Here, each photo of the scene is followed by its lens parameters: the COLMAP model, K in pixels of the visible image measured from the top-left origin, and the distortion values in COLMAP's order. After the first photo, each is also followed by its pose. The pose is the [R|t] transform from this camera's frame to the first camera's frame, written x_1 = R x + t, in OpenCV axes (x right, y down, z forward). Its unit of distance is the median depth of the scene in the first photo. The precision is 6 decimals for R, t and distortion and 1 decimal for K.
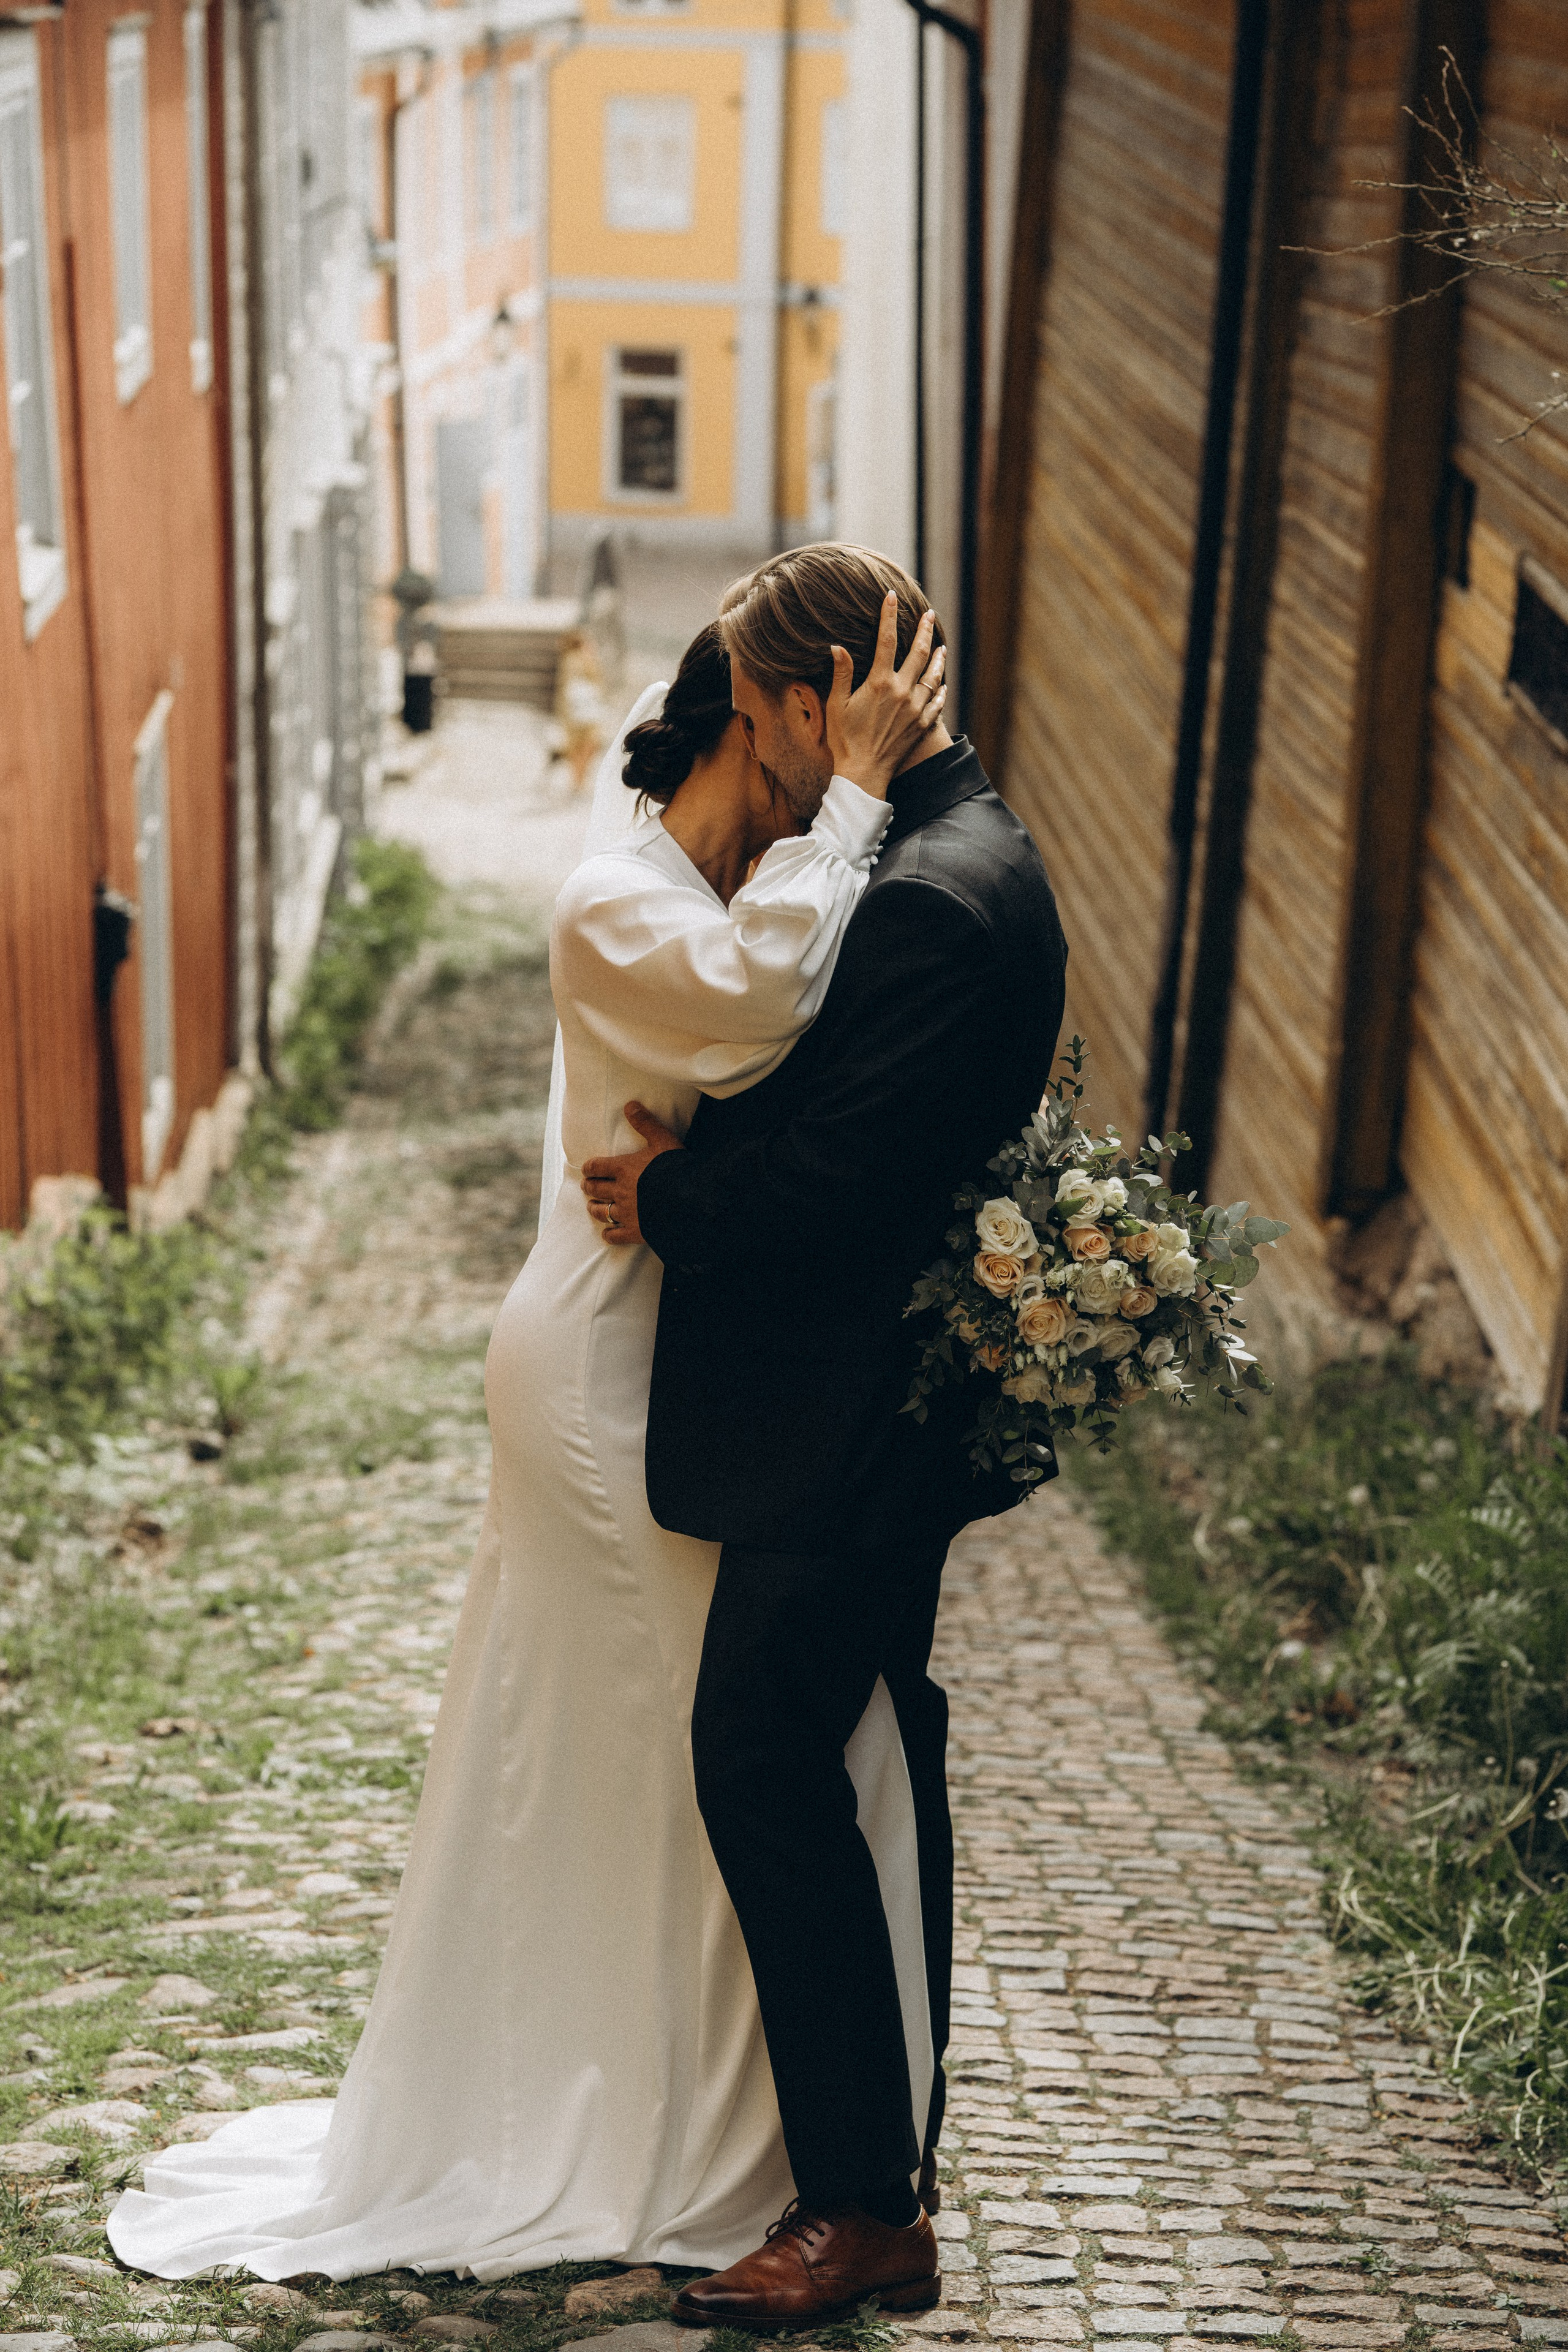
lens RADIAL K [[5813.3, 0, 784.0], [0, 5813.3, 1176.0], [0, 0, 1]] dist [0.903973, -11.063824]
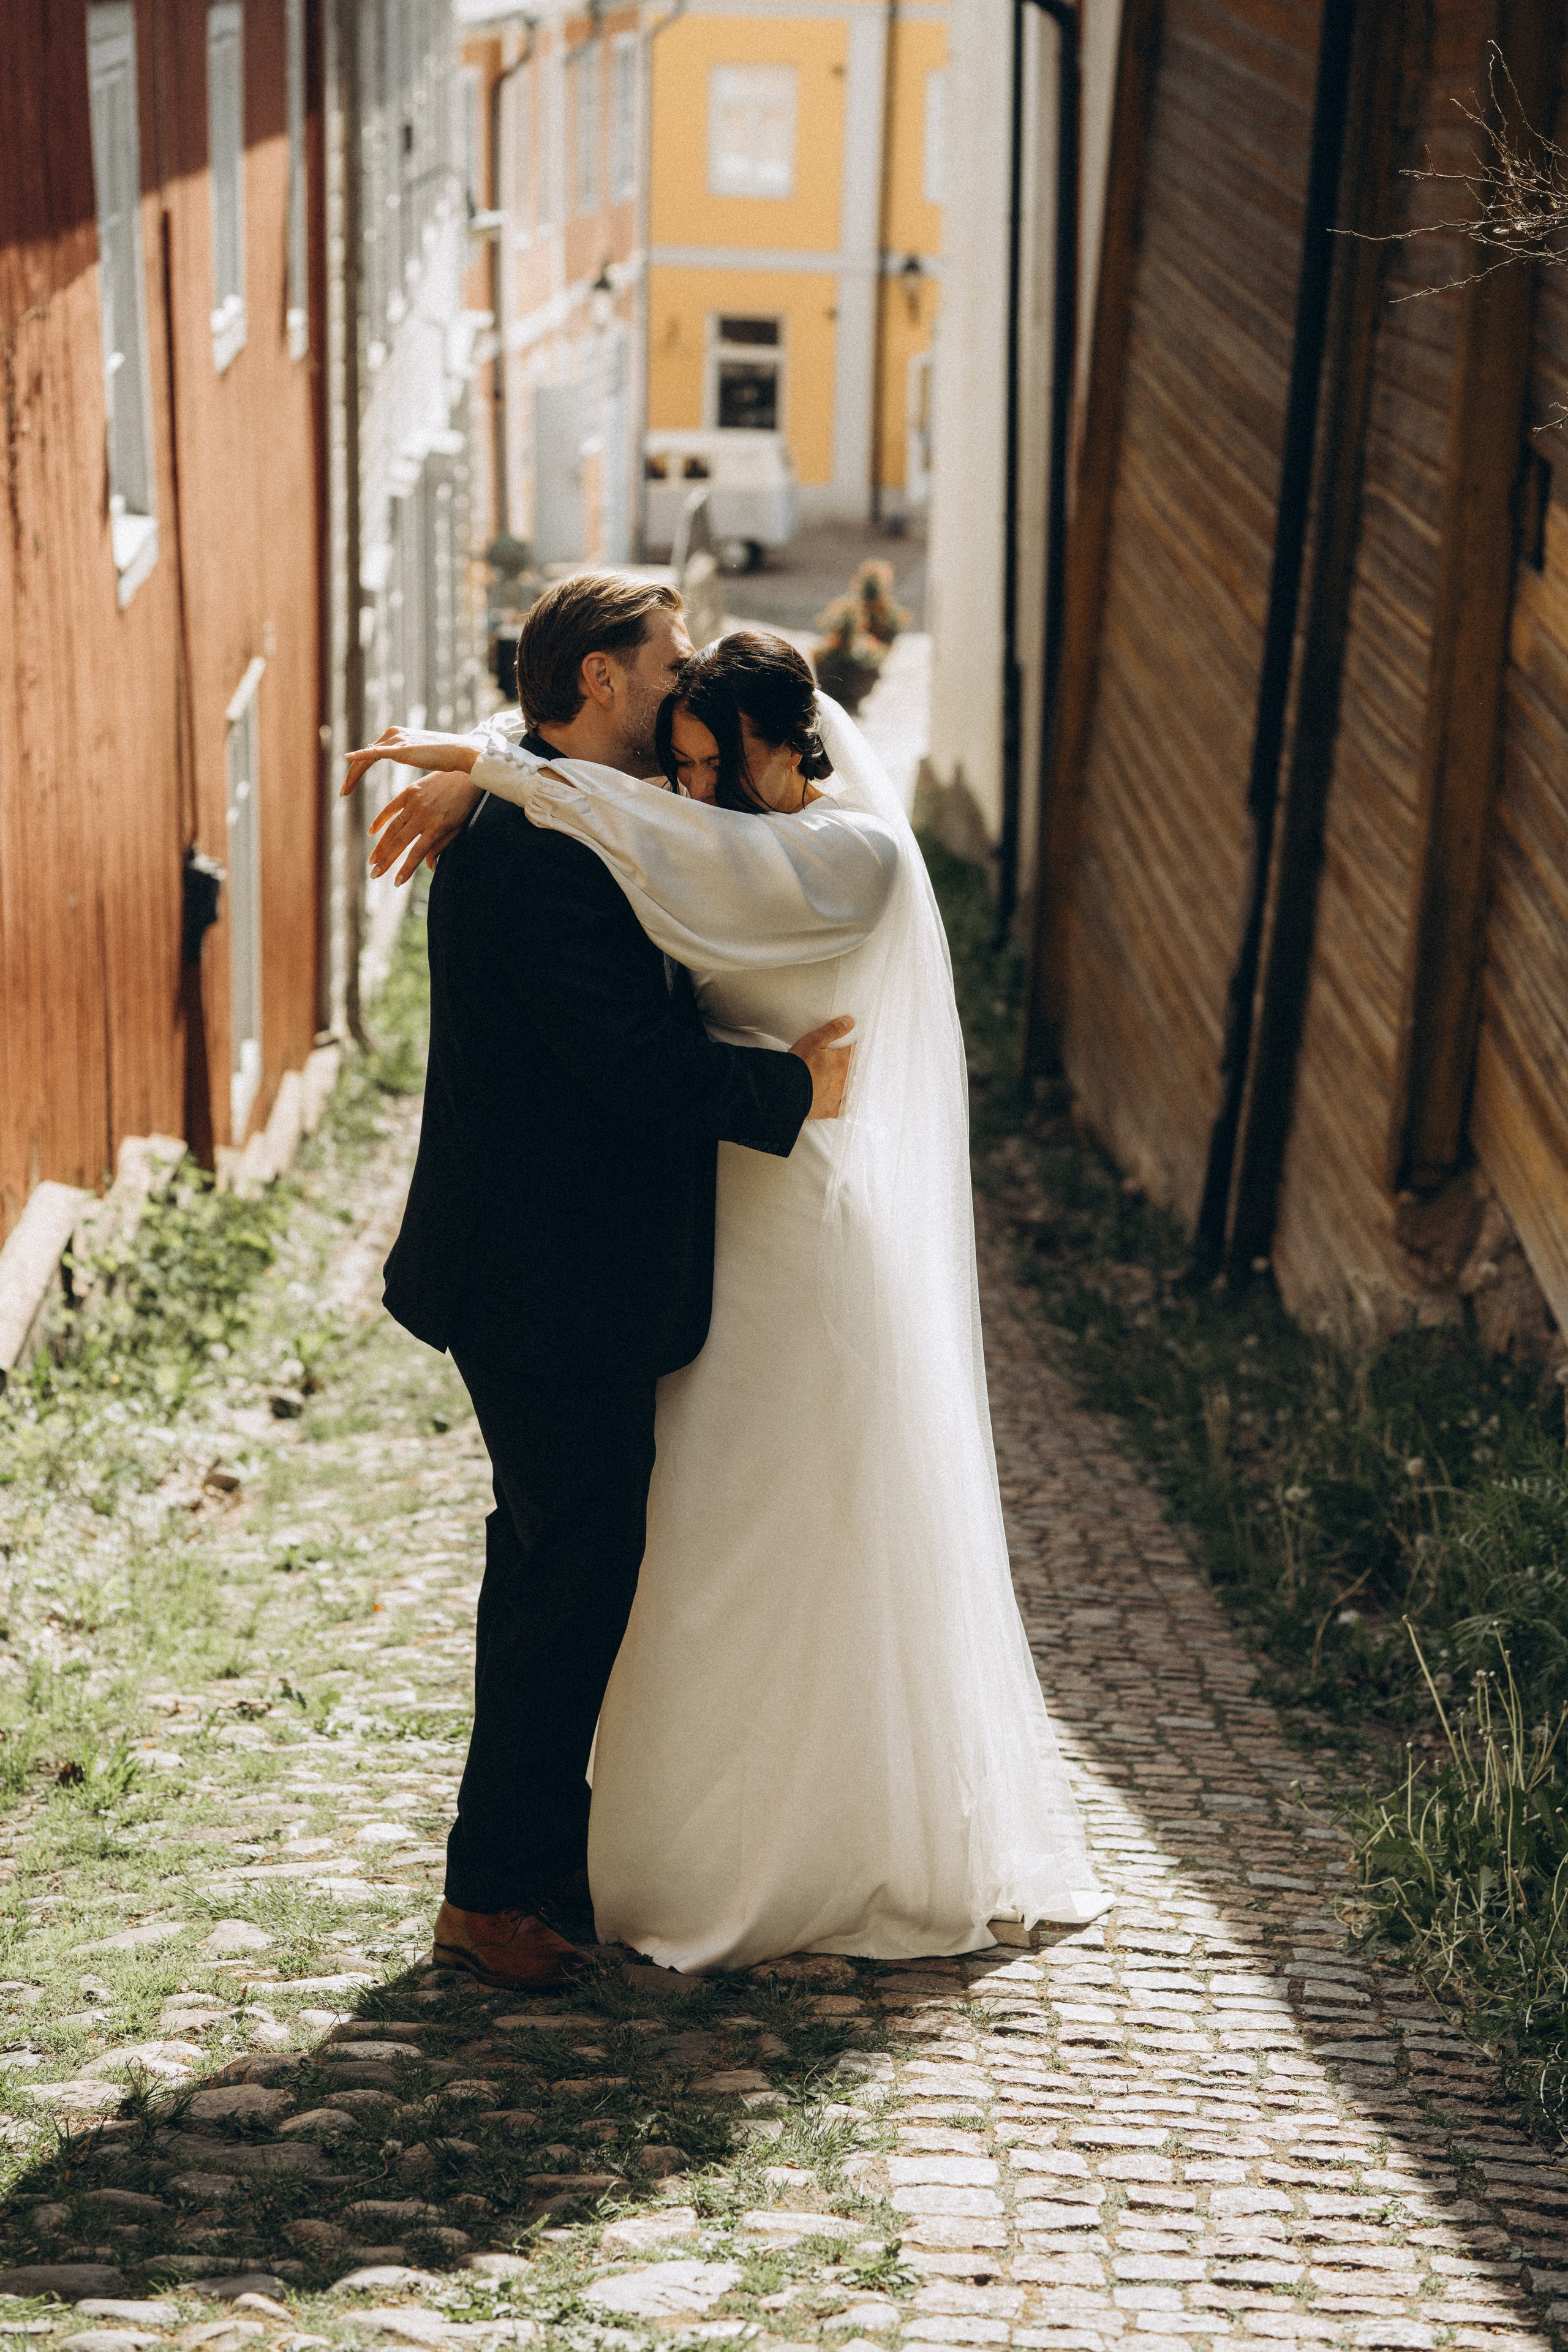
lens RADIAL K [[5813.3, 0, 784.0], [0, 5813.3, 1176.0], [0, 0, 1]] dist [0.903973, -11.063824]
pose [[0.999786, 0.011039, -0.017471, 0.006928], [-0.010933, 0.999921, 0.006136, -0.000712], [0.017537, -0.005943, 0.999829, -0.015806]]
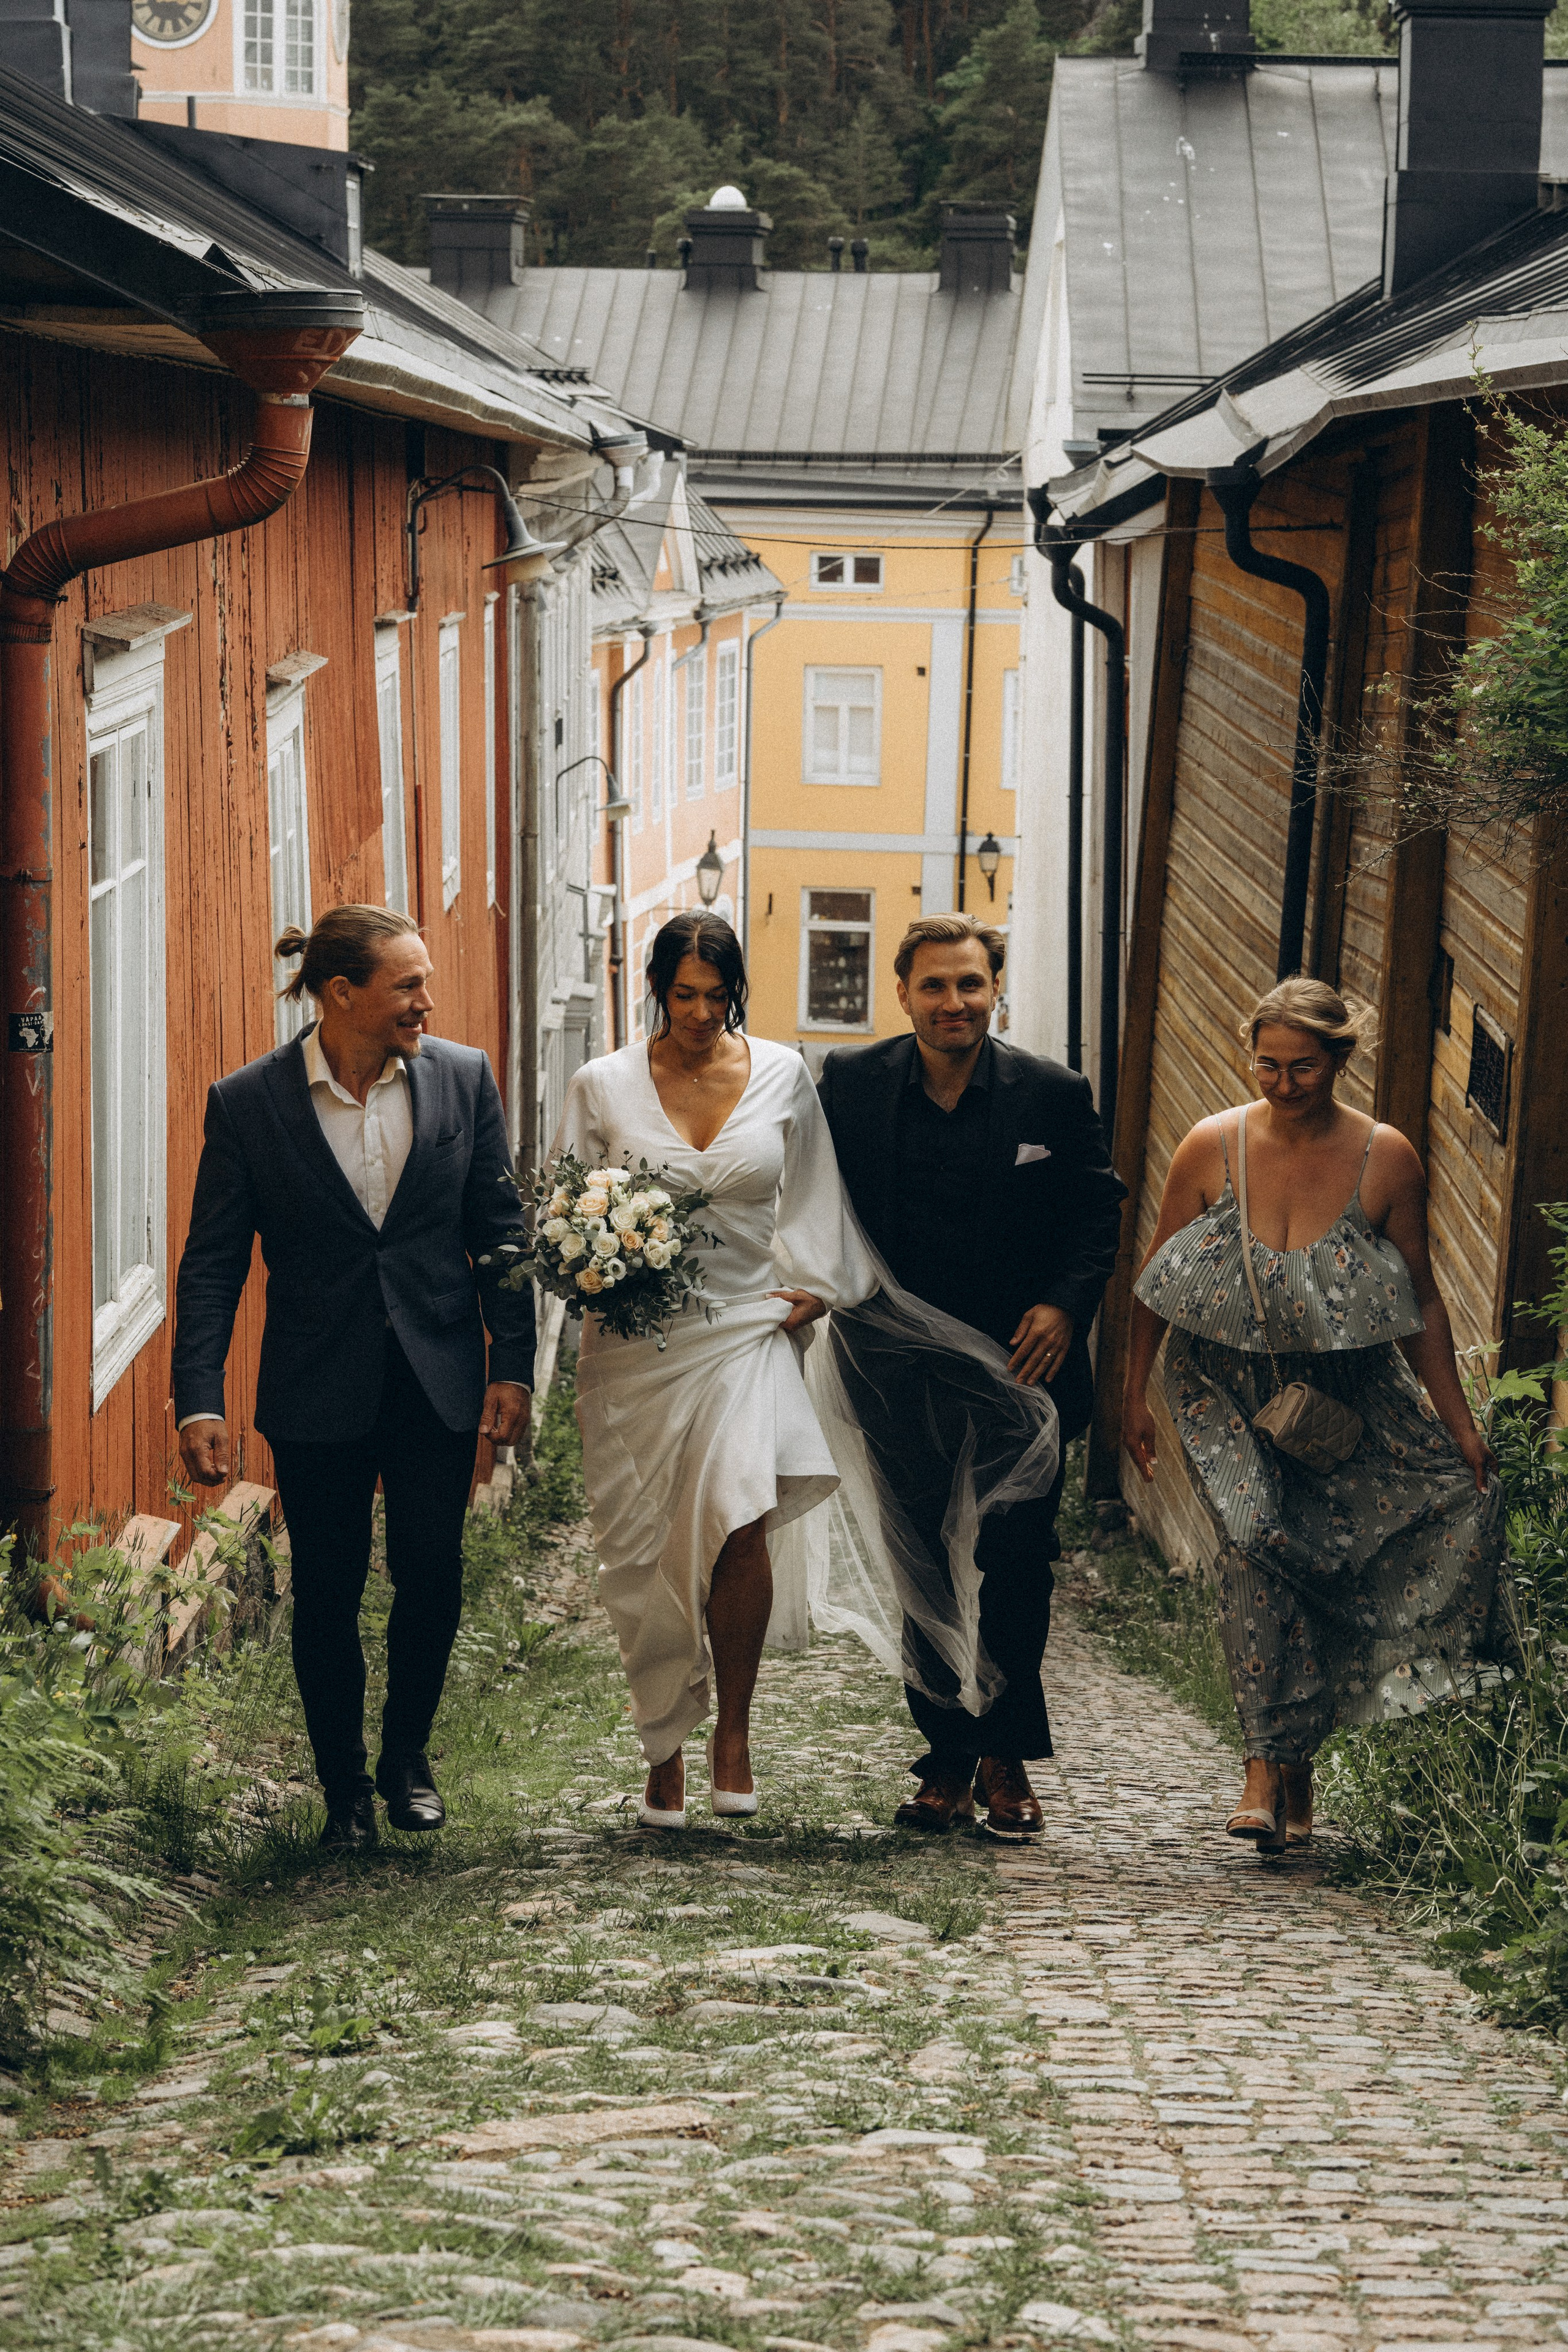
lens RADIAL K [[6829.2, 0, 784.0], [0, 6829.2, 1176.0], [0, 0, 1]] dist [0.811796, 0.192267]
pose [[0.999595, 0.005489, -0.027927, 0.007456], [-0.008343, 0.994634, -0.103124, 0.135913], [0.027211, 0.103315, 0.994276, -0.810457]]
